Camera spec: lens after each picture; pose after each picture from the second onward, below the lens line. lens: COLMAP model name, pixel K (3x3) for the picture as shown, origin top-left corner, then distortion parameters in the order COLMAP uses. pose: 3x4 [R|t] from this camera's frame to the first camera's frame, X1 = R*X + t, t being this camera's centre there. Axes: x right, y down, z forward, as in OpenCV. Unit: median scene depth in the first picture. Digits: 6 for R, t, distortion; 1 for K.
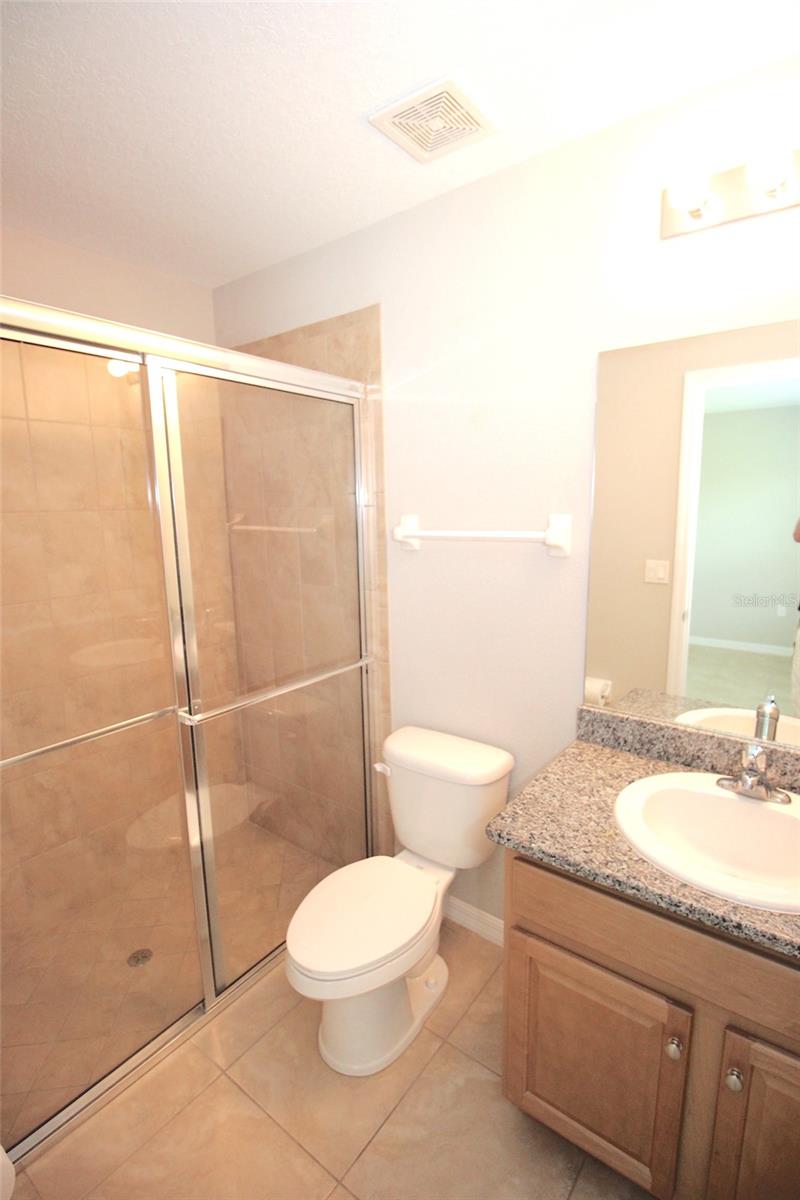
lens RADIAL K [[554.4, 0, 403.6], [0, 554.4, 602.9], [0, 0, 1]] dist [-0.011308, -0.006661]
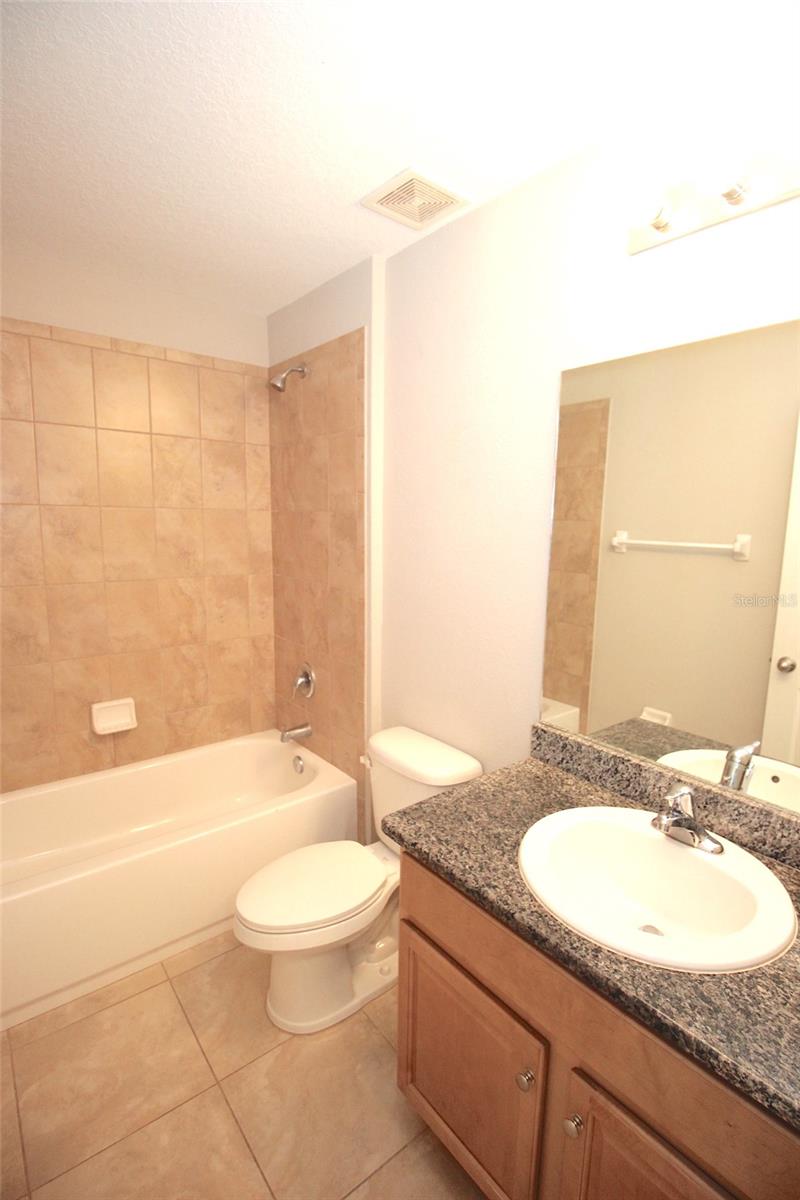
lens RADIAL K [[554.4, 0, 399.9], [0, 554.4, 599.6], [0, 0, 1]] dist [-0.011308, -0.006661]
pose [[0.953658, 0.067037, -0.293331, 0.385403], [-0.077823, 0.996648, -0.025241, 0.008797], [0.290656, 0.046899, 0.955678, -0.028819]]
